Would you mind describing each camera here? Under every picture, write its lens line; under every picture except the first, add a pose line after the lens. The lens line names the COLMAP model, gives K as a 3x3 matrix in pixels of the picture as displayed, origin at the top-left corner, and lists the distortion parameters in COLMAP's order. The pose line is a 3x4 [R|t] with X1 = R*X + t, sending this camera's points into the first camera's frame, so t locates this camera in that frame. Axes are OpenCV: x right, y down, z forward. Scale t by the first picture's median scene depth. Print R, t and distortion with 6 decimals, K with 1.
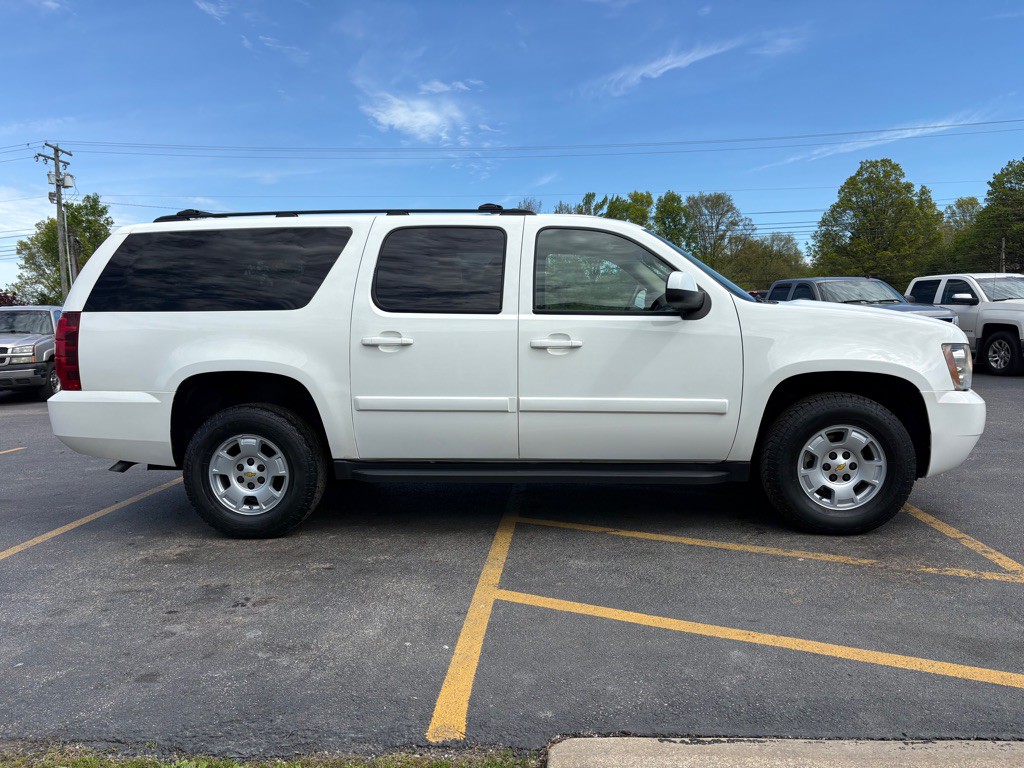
lens RADIAL K [[782.5, 0, 516.8], [0, 782.5, 386.2], [0, 0, 1]] dist [0.032975, -0.037792]
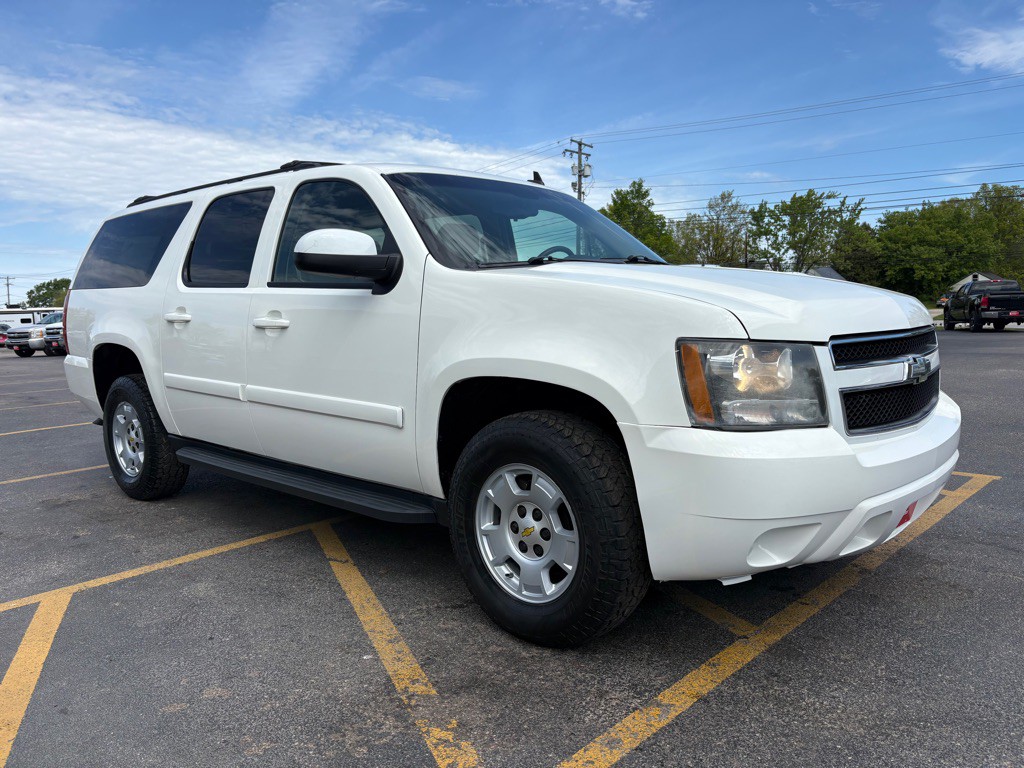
lens RADIAL K [[782.5, 0, 511.4], [0, 782.5, 375.1], [0, 0, 1]] dist [0.032975, -0.037792]
pose [[0.778209, 0.060919, -0.625043, 0.072159], [-0.047260, 0.998143, 0.038441, -0.004029], [0.626224, -0.000375, 0.779643, 0.047244]]
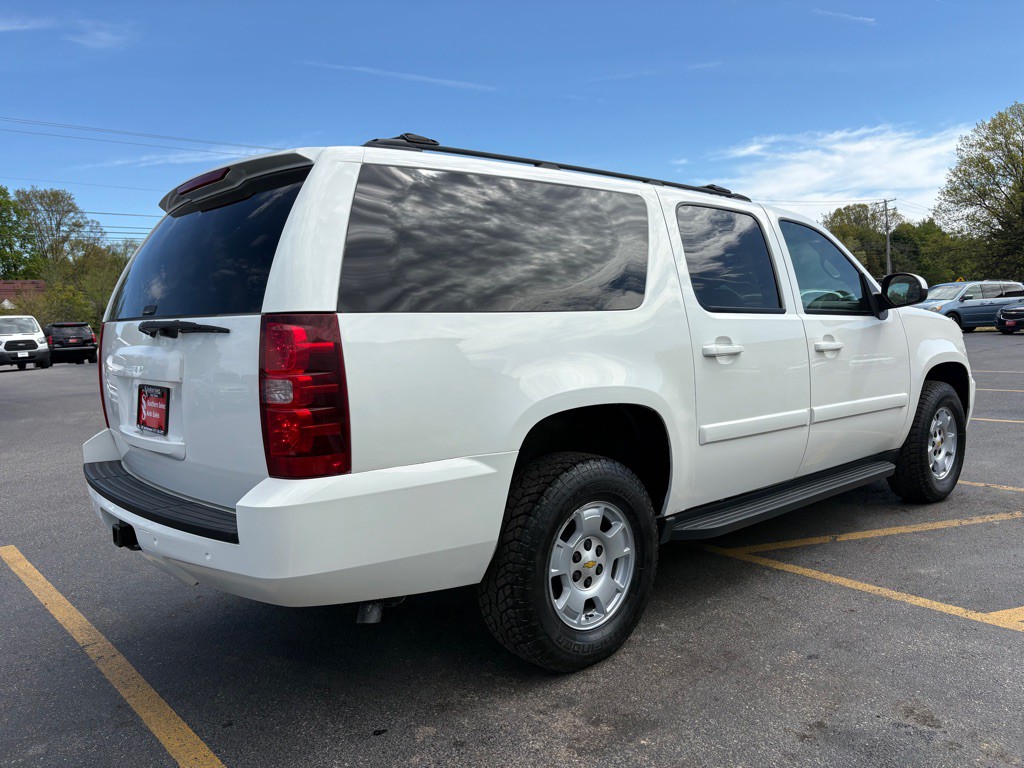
lens RADIAL K [[782.5, 0, 513.3], [0, 782.5, 389.4], [0, 0, 1]] dist [0.032975, -0.037792]
pose [[0.701336, -0.068491, 0.709533, -0.080793], [0.075708, 0.996900, 0.021397, -0.004776], [-0.708799, 0.038711, 0.704348, 0.057130]]
